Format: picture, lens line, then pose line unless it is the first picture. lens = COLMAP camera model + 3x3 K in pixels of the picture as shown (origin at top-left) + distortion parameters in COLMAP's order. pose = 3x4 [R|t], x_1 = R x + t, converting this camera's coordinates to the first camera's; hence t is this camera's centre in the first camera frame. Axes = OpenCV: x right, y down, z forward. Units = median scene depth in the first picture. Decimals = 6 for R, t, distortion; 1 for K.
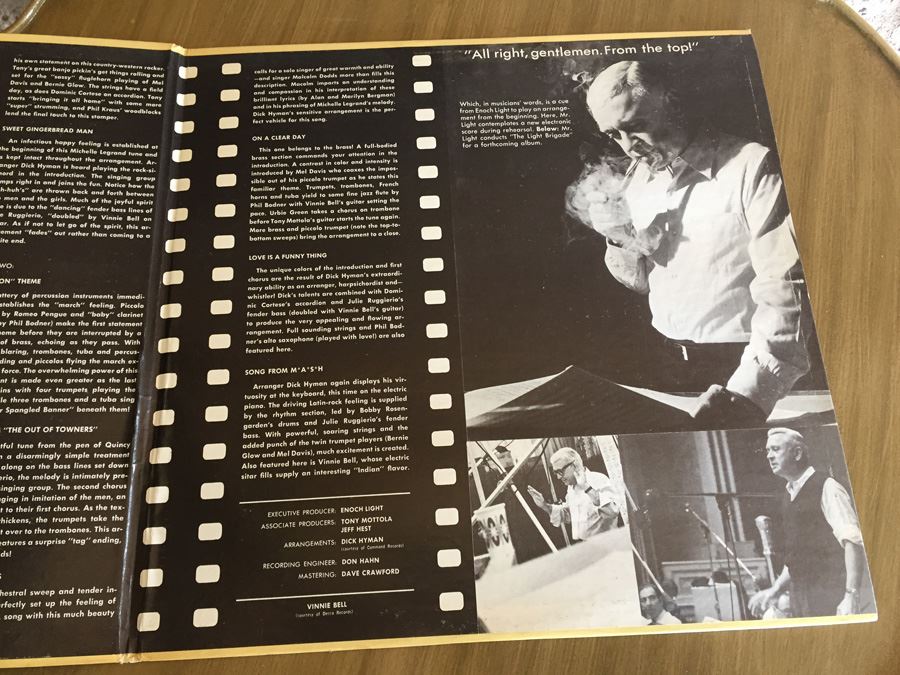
lens RADIAL K [[731.9, 0, 450.0], [0, 731.9, 337.5], [0, 0, 1]] dist [0.069727, -0.116585]
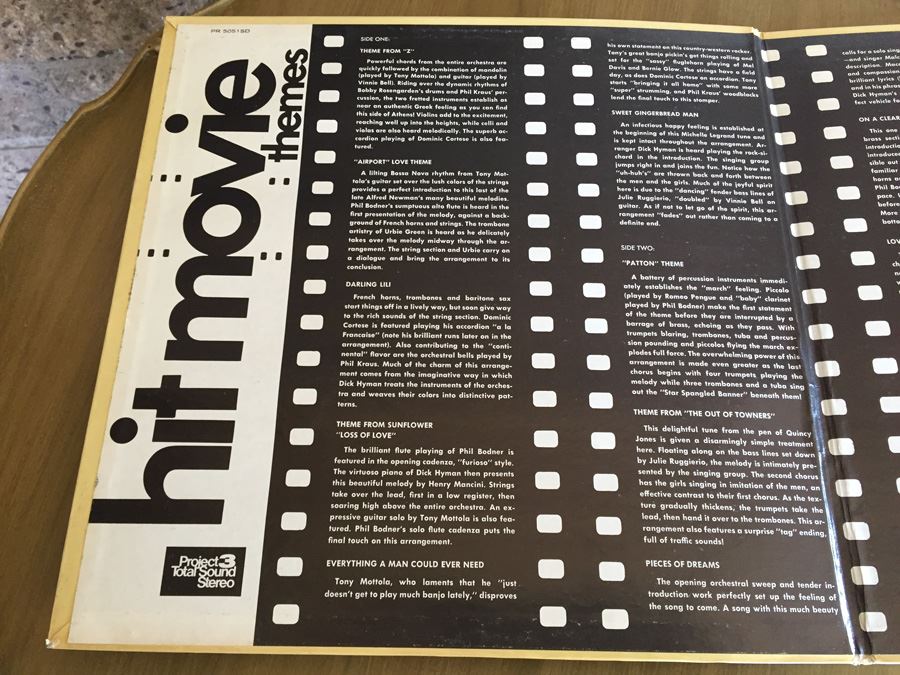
lens RADIAL K [[731.9, 0, 450.0], [0, 731.9, 337.5], [0, 0, 1]] dist [0.069727, -0.116585]
pose [[0.991926, 0.020312, -0.125180, -0.718694], [-0.023929, 0.999337, -0.027451, 0.054205], [0.124539, 0.030225, 0.991754, -0.003961]]
